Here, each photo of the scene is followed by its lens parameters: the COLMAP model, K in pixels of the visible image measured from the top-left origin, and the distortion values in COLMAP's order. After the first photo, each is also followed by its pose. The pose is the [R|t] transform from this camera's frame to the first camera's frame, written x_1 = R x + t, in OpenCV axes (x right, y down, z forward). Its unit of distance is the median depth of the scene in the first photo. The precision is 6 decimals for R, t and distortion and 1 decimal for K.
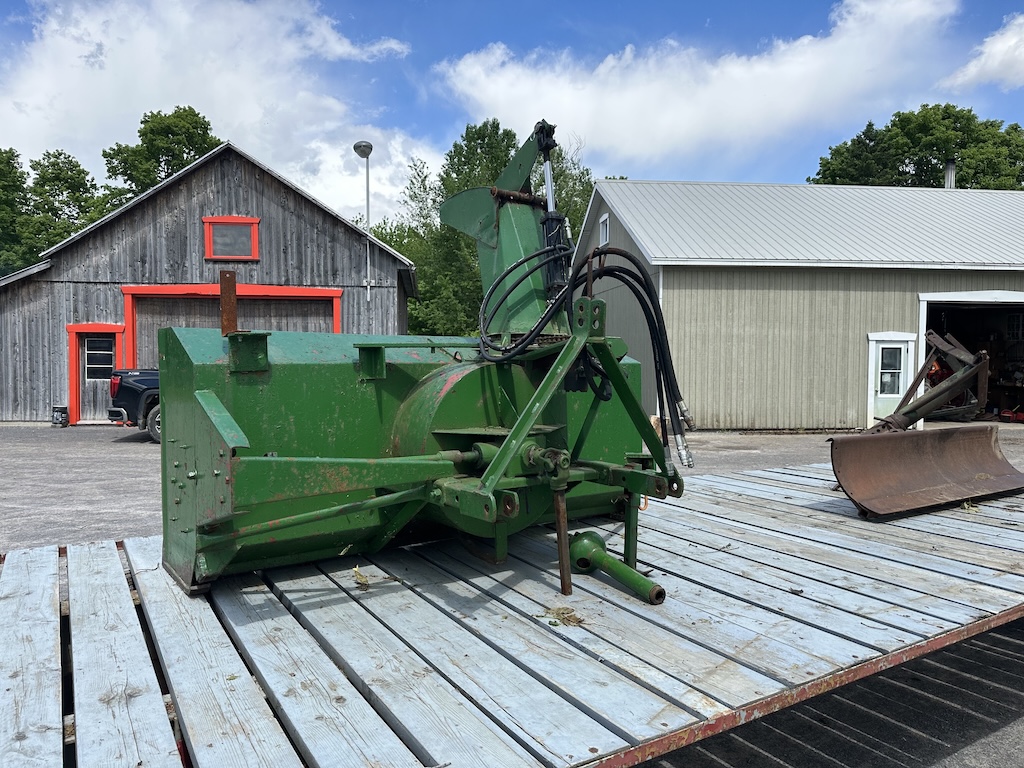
lens RADIAL K [[707.3, 0, 512.0], [0, 707.3, 384.0], [0, 0, 1]] dist [-0.029938, -0.003952]
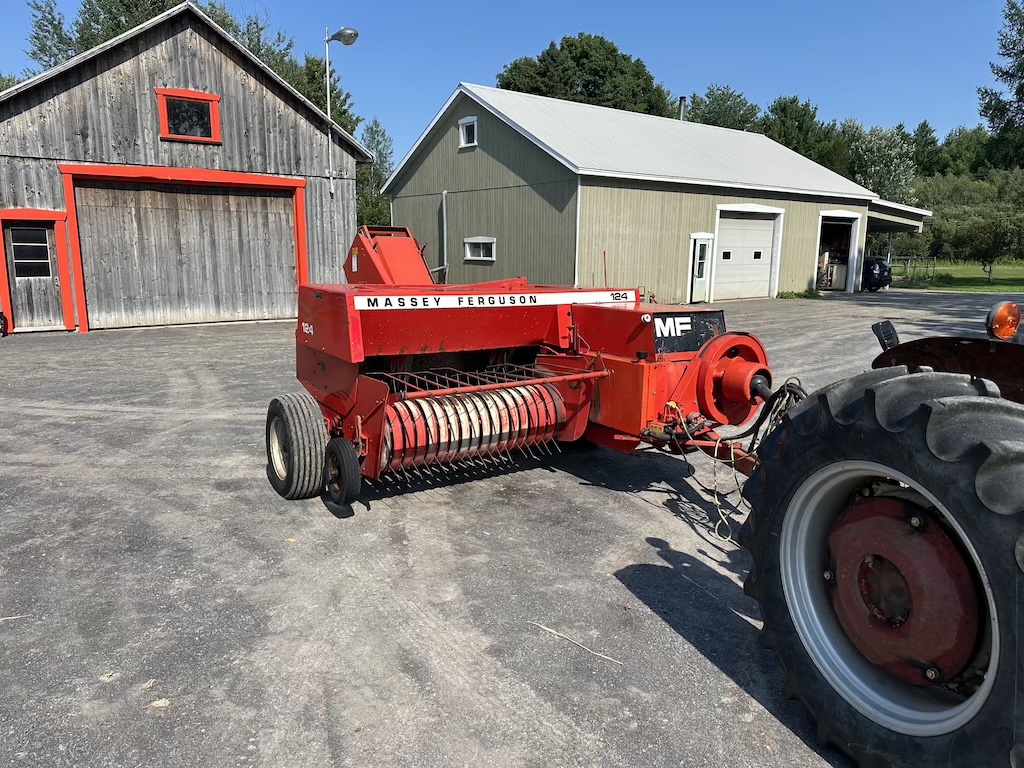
lens RADIAL K [[707.3, 0, 512.0], [0, 707.3, 384.0], [0, 0, 1]] dist [-0.029938, -0.003952]
pose [[0.861335, -0.091282, 0.499770, -0.522567], [0.018293, 0.988661, 0.149049, 0.005853], [-0.507709, -0.119238, 0.853238, -0.010966]]
